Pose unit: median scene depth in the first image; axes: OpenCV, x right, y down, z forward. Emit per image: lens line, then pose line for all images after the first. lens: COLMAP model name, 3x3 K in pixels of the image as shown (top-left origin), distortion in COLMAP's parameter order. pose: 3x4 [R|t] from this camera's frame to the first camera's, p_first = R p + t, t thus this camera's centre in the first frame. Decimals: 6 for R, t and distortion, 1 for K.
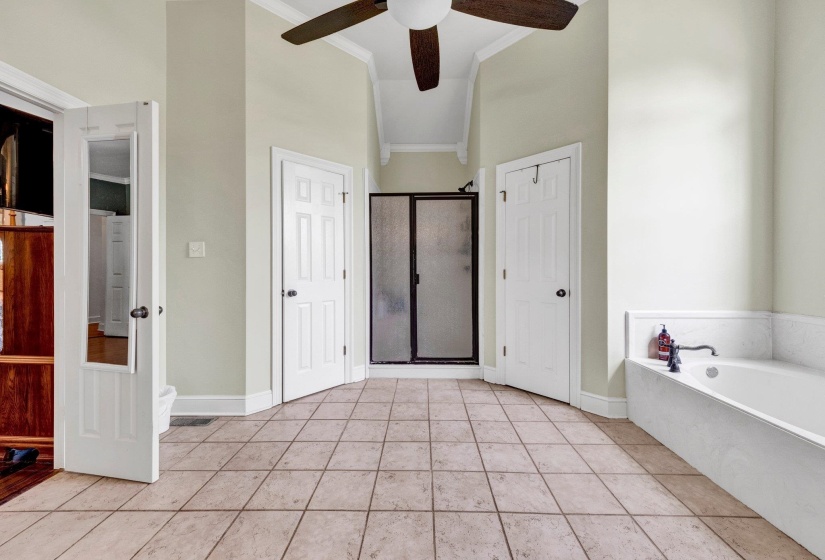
lens RADIAL K [[317.9, 0, 412.3], [0, 317.9, 274.0], [0, 0, 1]] dist [0.007093, -0.001320]
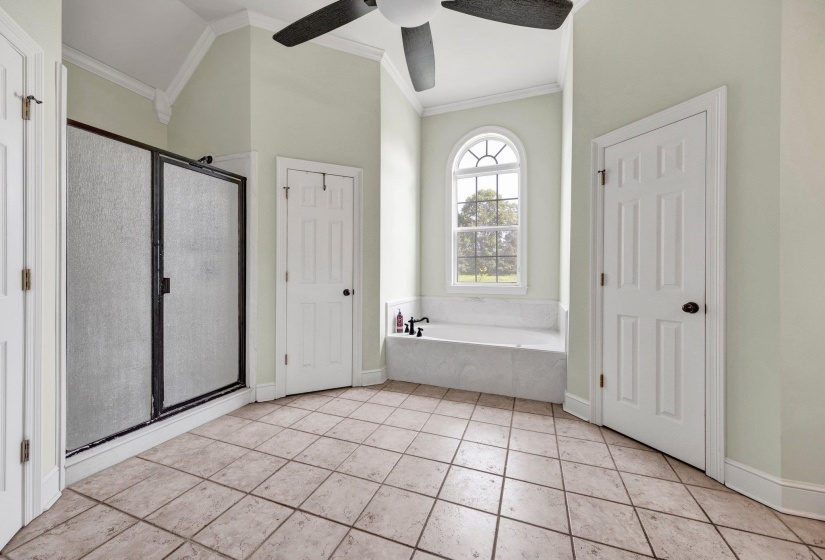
lens RADIAL K [[317.9, 0, 411.5], [0, 317.9, 274.6], [0, 0, 1]] dist [0.007093, -0.001320]
pose [[0.326779, -0.001934, 0.945099, -0.460892], [0.008718, 0.999962, -0.000968, -0.001620], [-0.945060, 0.008556, 0.326784, 0.342982]]
